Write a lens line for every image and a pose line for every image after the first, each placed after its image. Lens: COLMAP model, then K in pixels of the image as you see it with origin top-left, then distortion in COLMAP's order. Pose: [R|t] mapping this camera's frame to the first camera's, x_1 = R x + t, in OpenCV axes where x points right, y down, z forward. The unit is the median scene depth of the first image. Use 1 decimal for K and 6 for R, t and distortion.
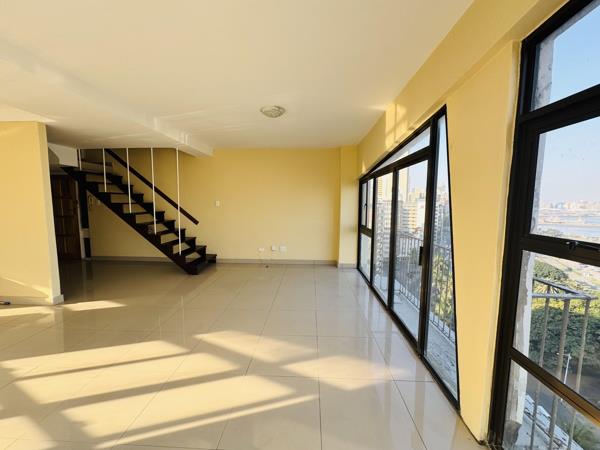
lens RADIAL K [[238.3, 0, 300.0], [0, 238.3, 225.0], [0, 0, 1]] dist [-0.001095, 0.000378]
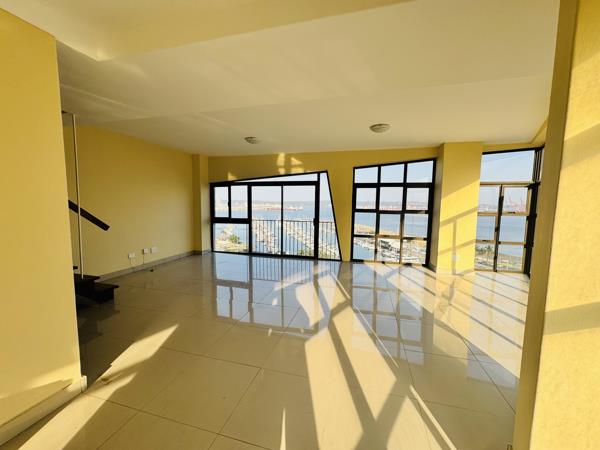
lens RADIAL K [[238.3, 0, 300.0], [0, 238.3, 225.0], [0, 0, 1]] dist [-0.001095, 0.000378]
pose [[0.218479, -0.091430, 0.971549, -1.040023], [0.080515, 0.993895, 0.075427, -0.023866], [-0.972514, 0.061745, 0.224507, 0.284472]]
